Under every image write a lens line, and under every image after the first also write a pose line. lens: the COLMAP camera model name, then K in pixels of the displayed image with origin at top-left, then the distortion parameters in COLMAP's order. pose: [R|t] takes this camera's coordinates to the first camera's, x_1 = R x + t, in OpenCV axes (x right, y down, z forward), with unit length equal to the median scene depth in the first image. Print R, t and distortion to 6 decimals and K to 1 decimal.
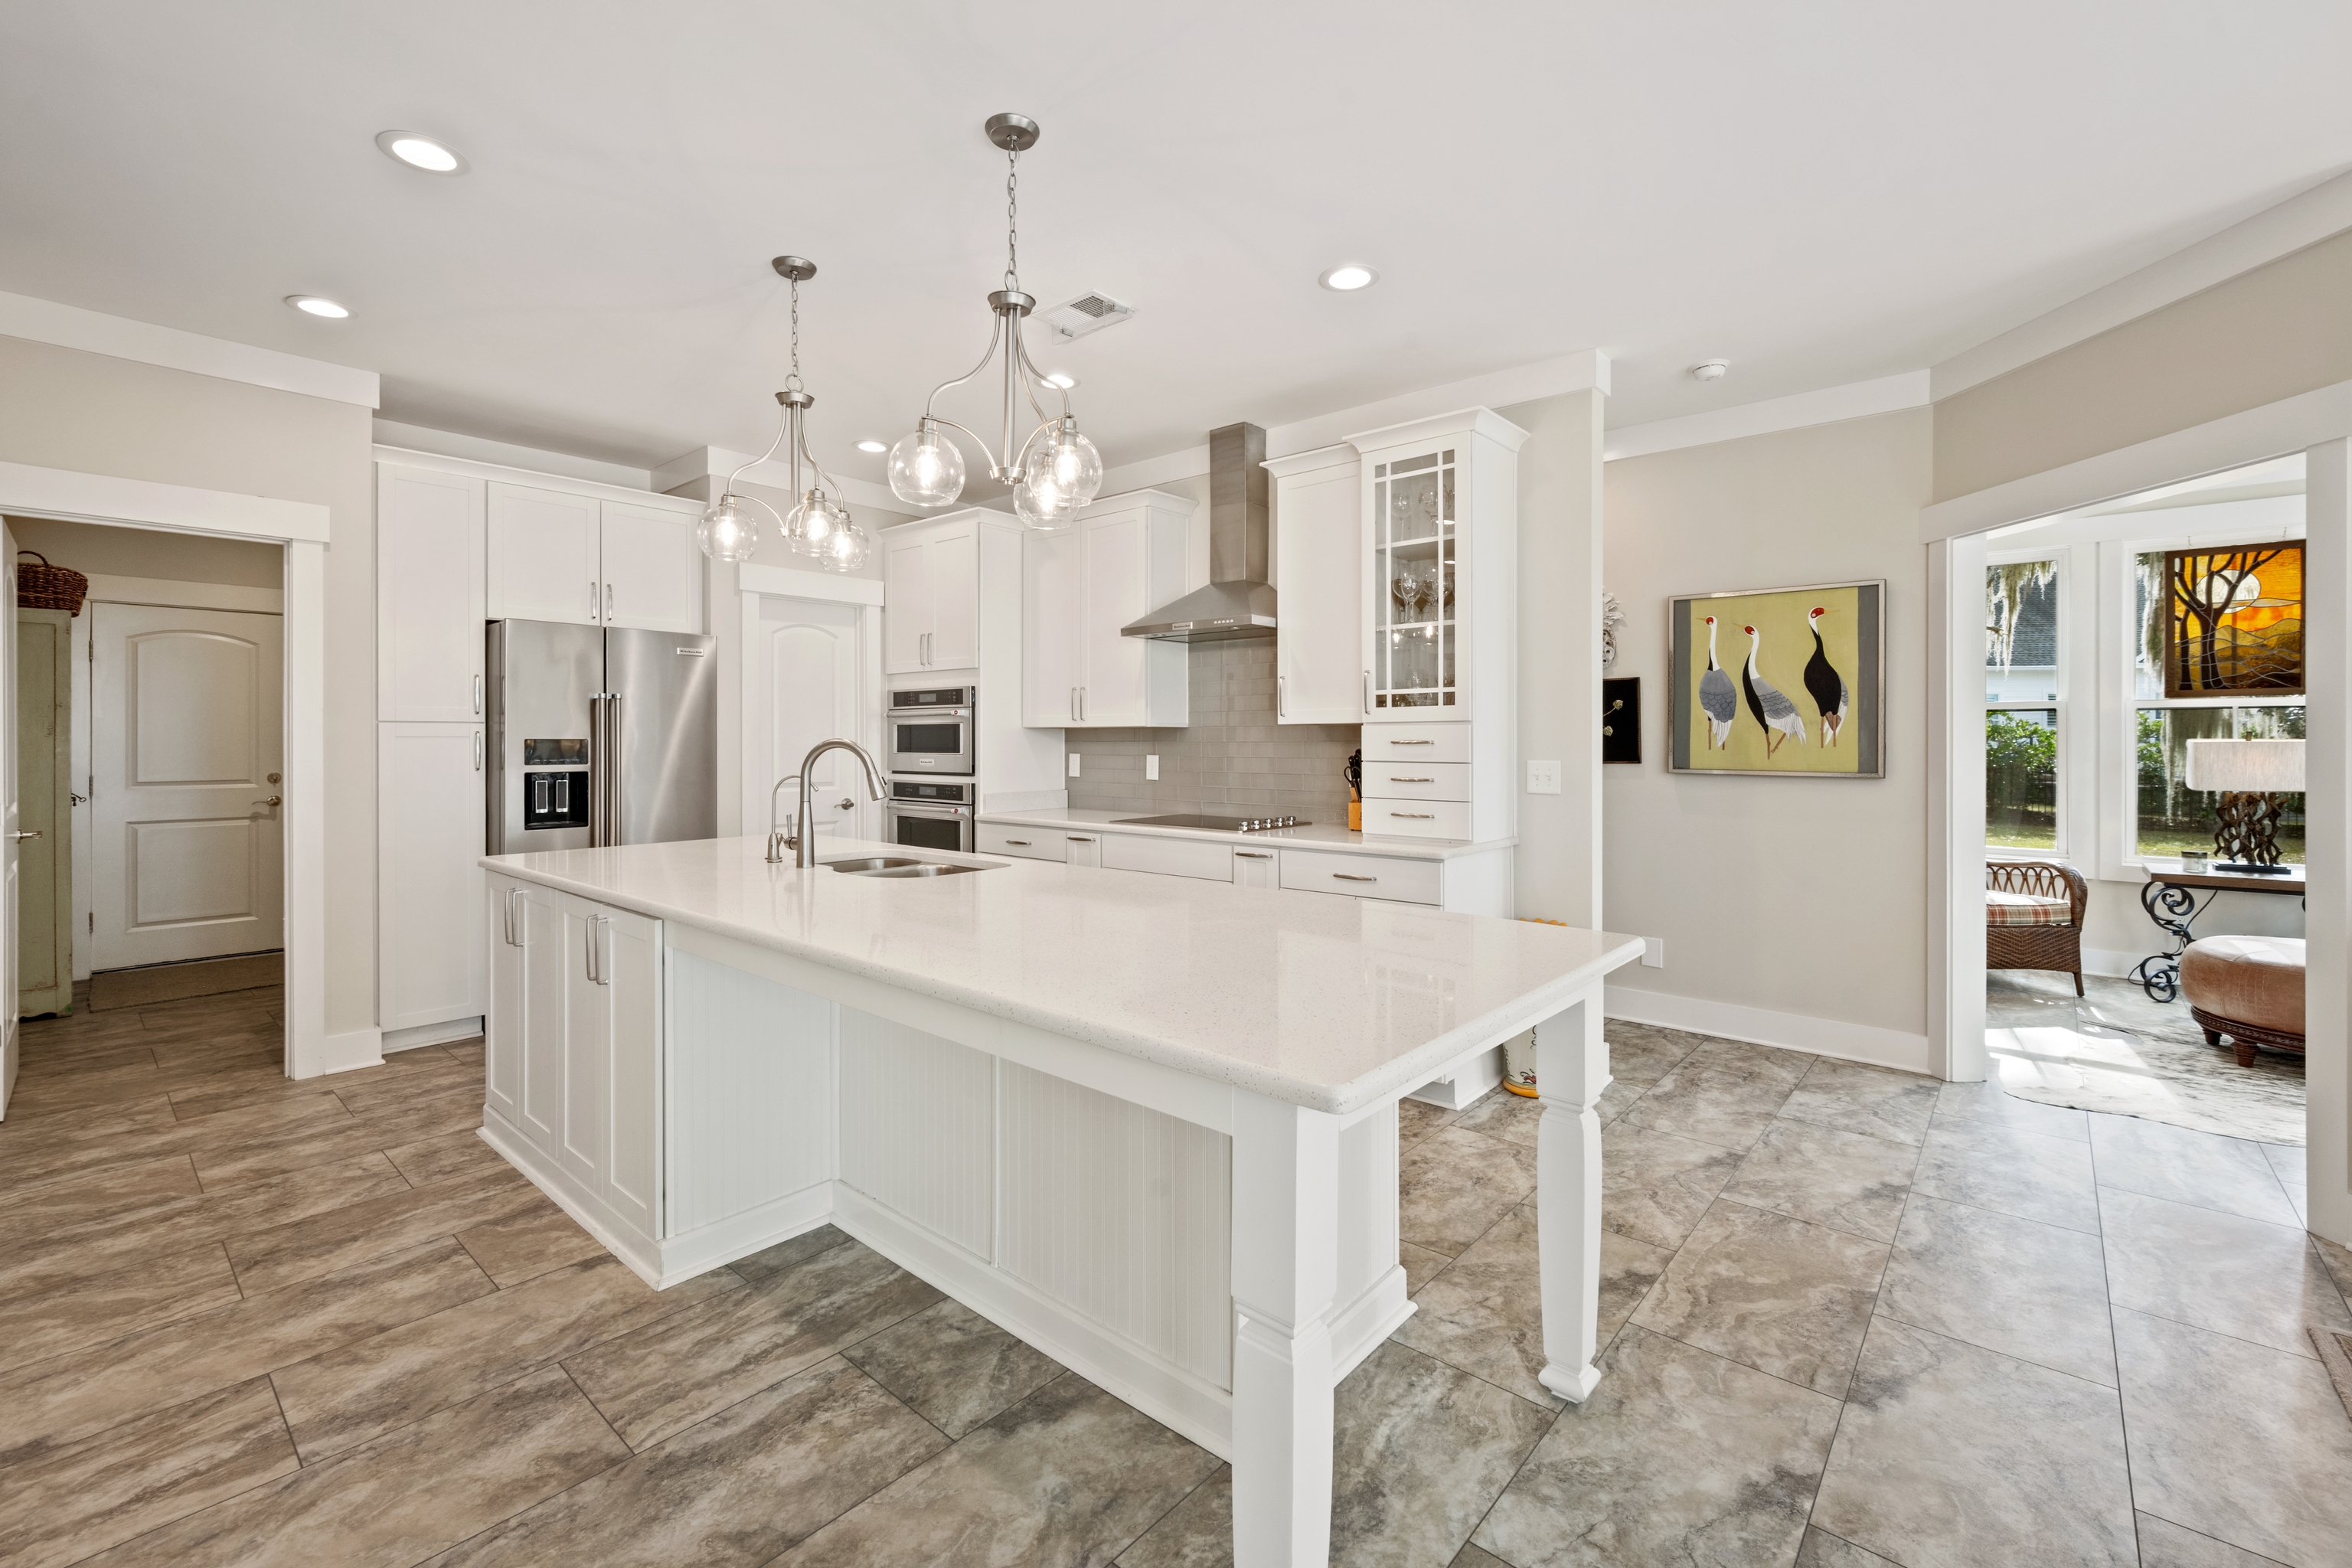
lens RADIAL K [[1010.2, 0, 1172.8], [0, 1010.2, 734.6], [0, 0, 1]] dist [-0.001050, 0.000233]
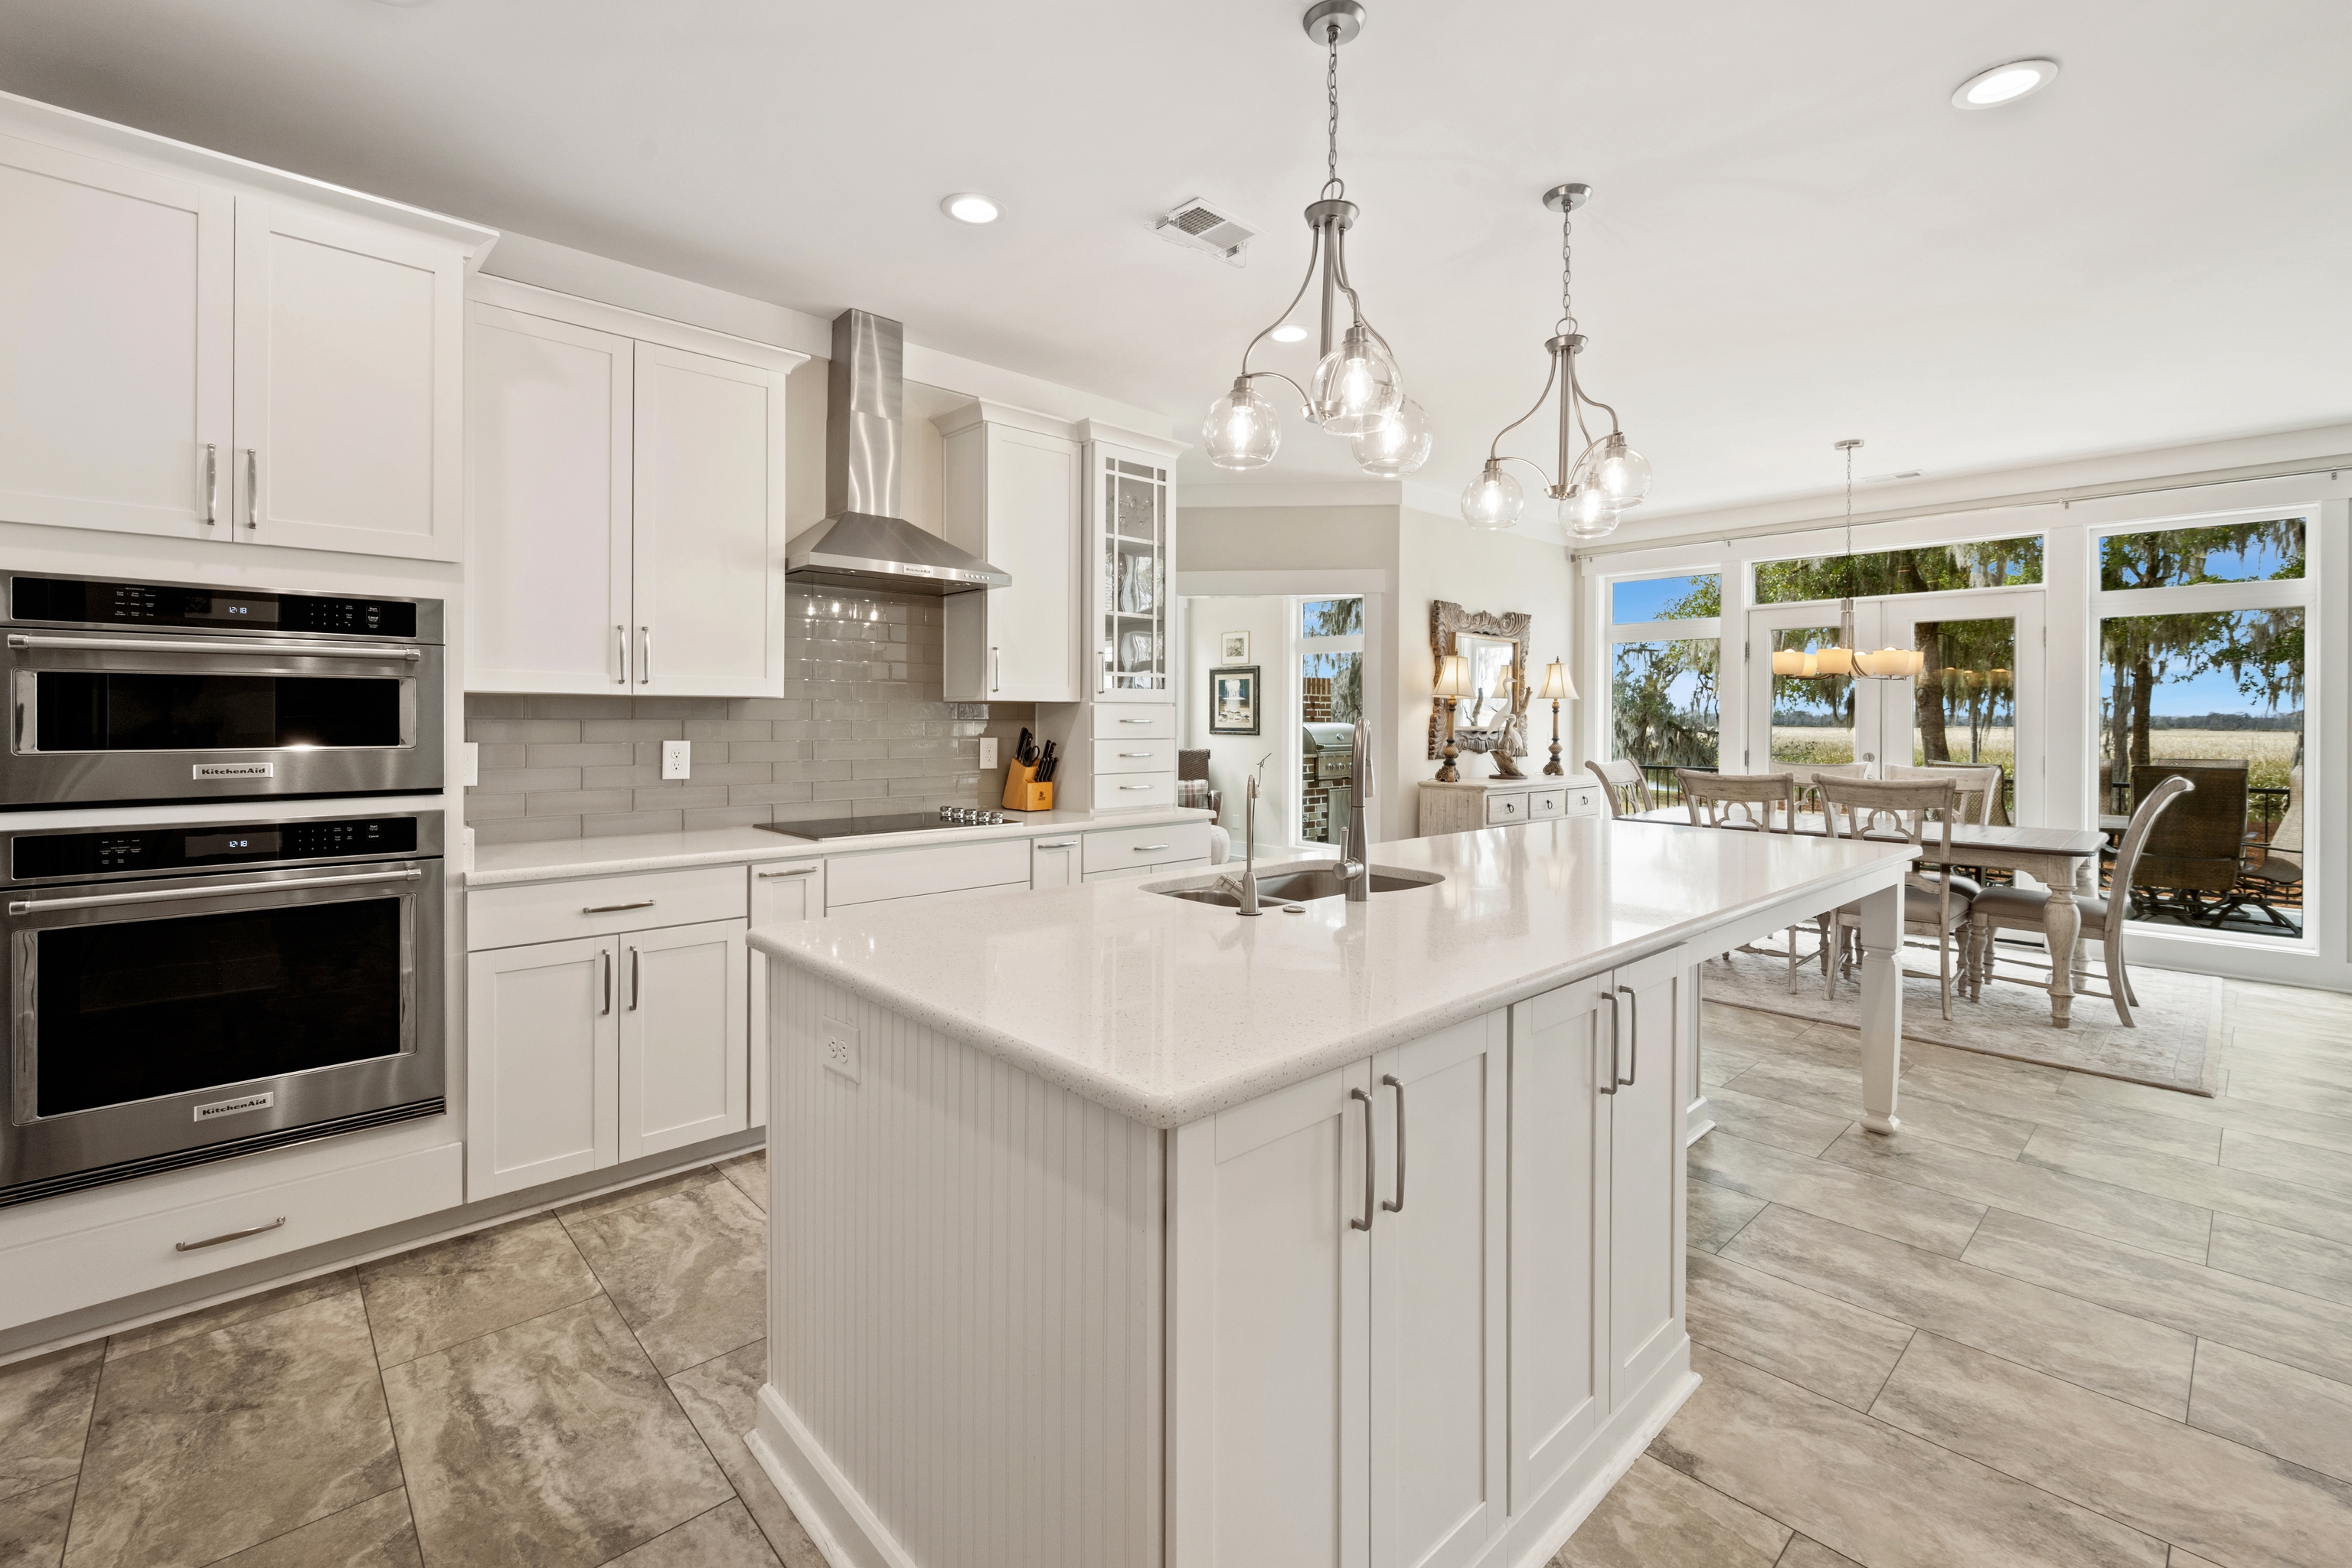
lens RADIAL K [[1010.2, 0, 1187.2], [0, 1010.2, 720.8], [0, 0, 1]] dist [-0.001050, 0.000233]
pose [[0.095283, -0.001668, 0.995449, -0.634260], [-0.010153, 0.999945, 0.002648, 0.002675], [-0.995398, -0.010359, 0.095260, 0.618658]]
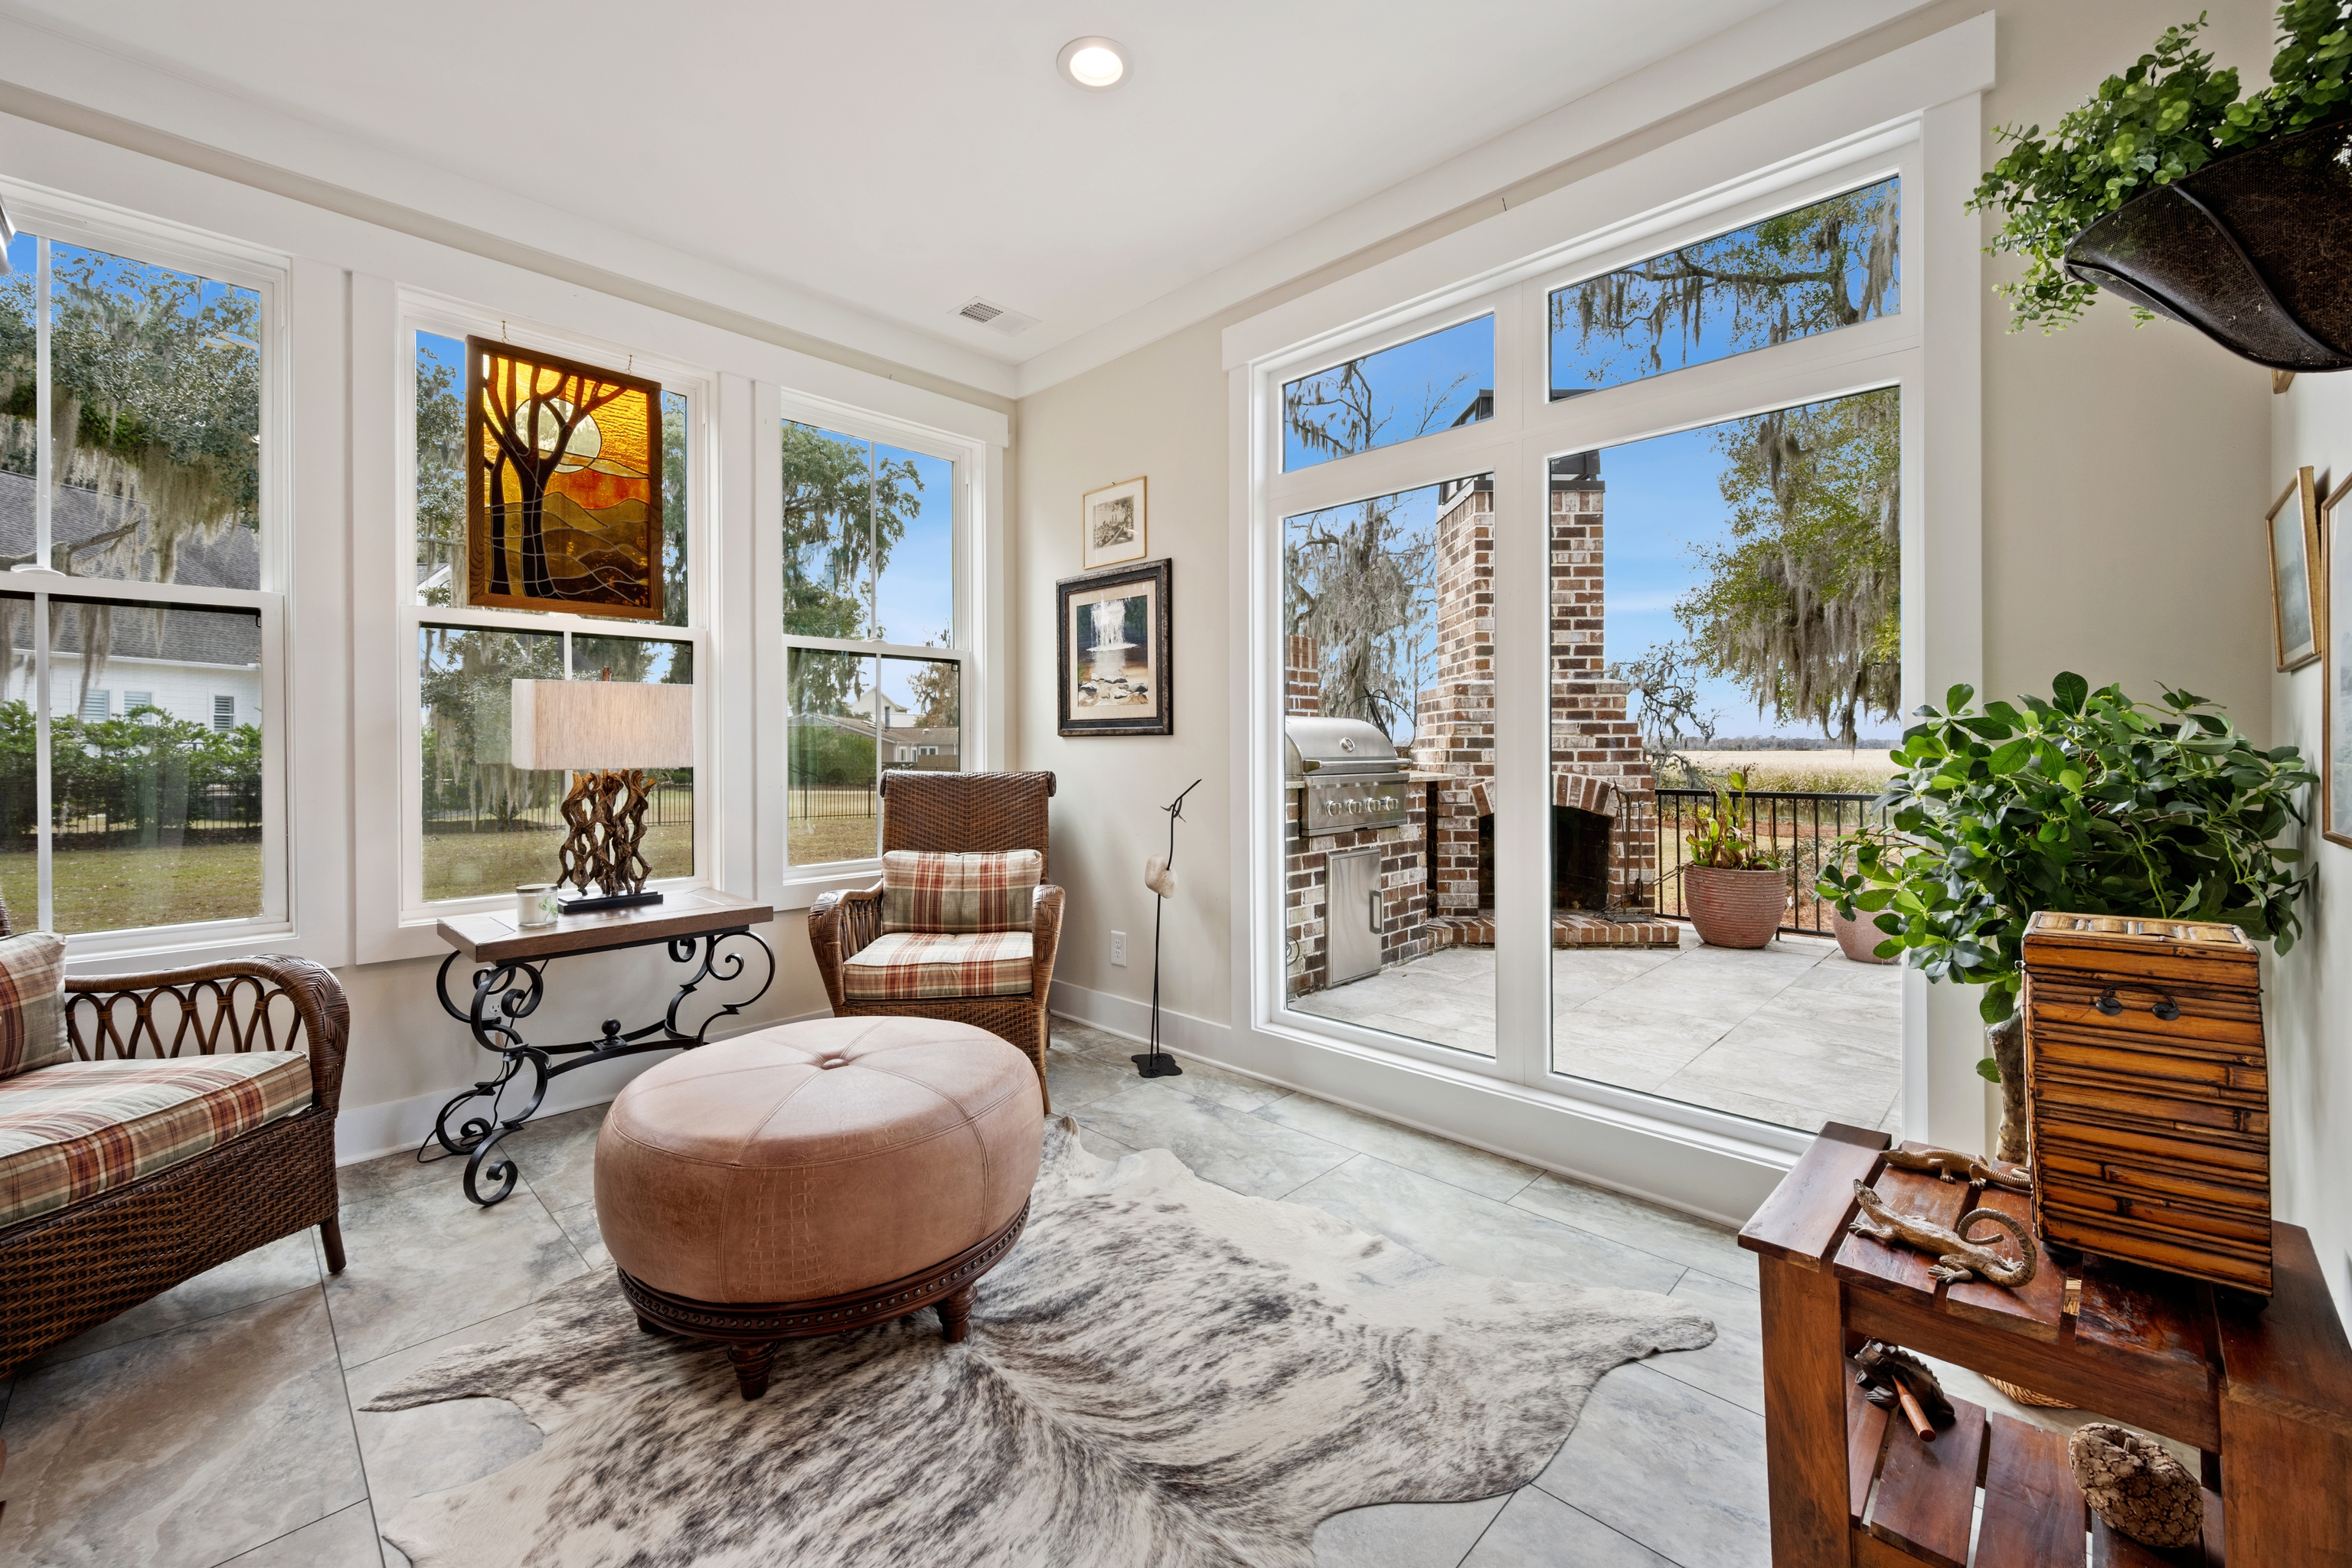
lens RADIAL K [[947.3, 0, 1167.2], [0, 947.3, 754.2], [0, 0, 1]] dist [-0.010583, -0.000058]
pose [[0.061187, -0.004808, 0.998115, 0.527576], [0.000766, 0.999988, 0.004770, 0.043529], [-0.998126, 0.000473, 0.061190, 0.624969]]
